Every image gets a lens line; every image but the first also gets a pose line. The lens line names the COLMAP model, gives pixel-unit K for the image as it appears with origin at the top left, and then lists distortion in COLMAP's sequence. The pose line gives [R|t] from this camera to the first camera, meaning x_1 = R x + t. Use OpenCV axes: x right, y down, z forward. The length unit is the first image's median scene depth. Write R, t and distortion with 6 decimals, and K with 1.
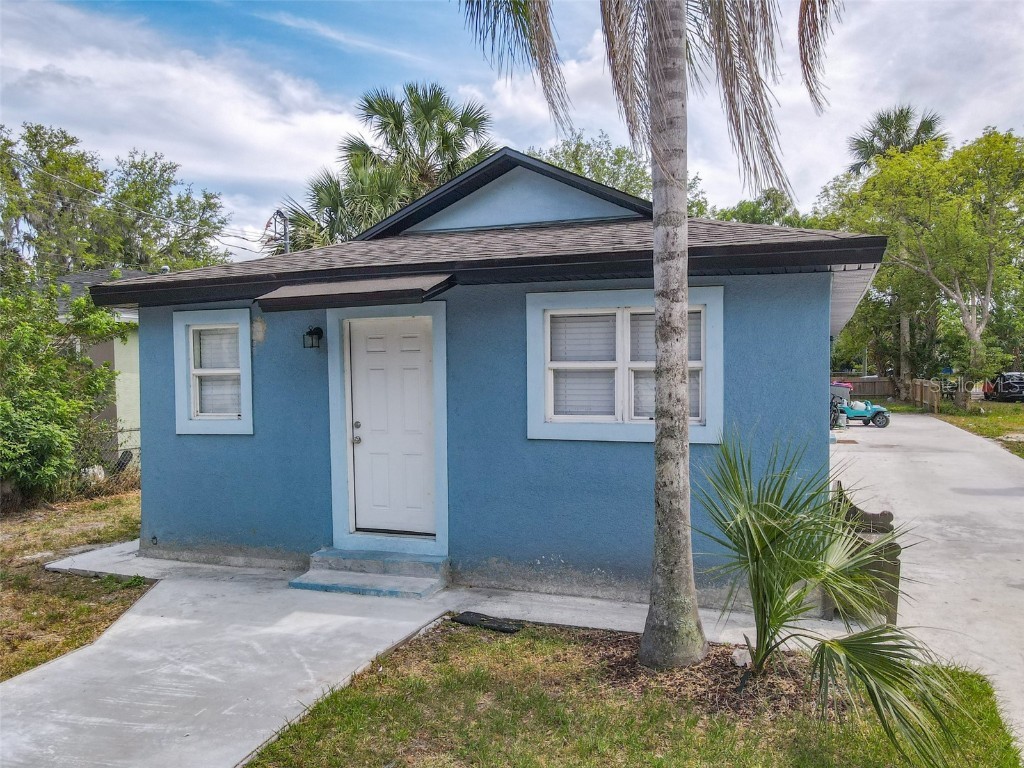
lens RADIAL K [[769.3, 0, 520.3], [0, 769.3, 398.9], [0, 0, 1]] dist [0.012136, 0.012880]
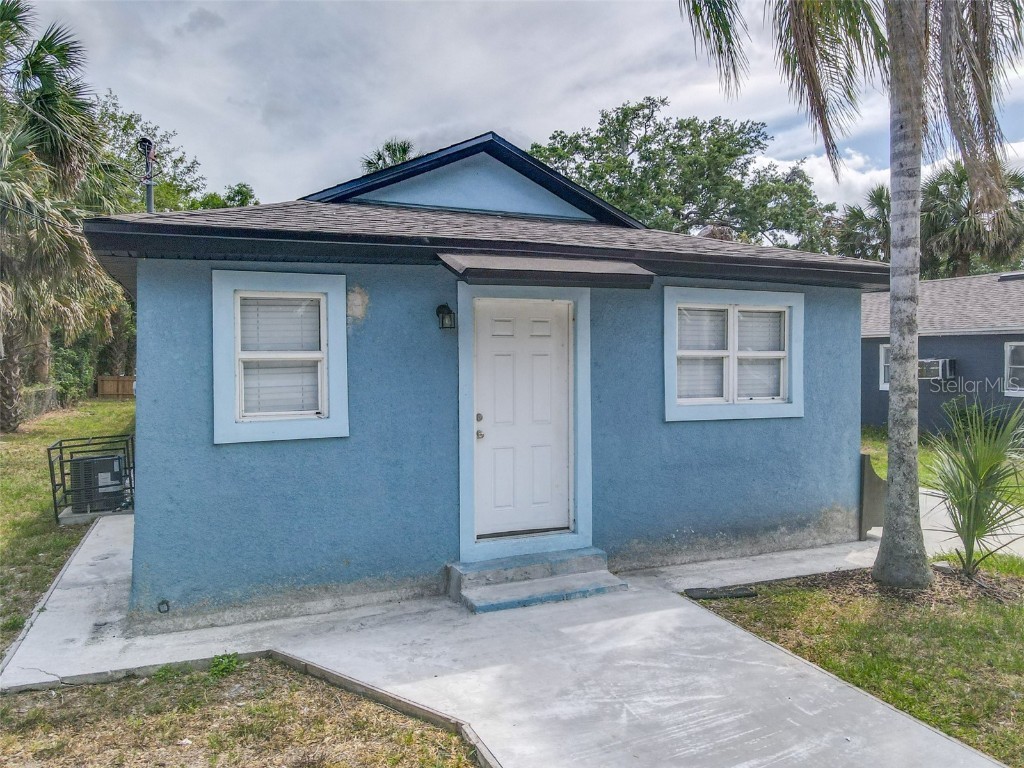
lens RADIAL K [[757.1, 0, 513.0], [0, 757.1, 369.1], [0, 0, 1]] dist [0.023184, 0.003670]
pose [[0.731765, 0.001406, 0.681556, -0.824395], [0.022061, 0.999425, -0.025748, 0.001533], [-0.681200, 0.033877, 0.731313, 0.355571]]
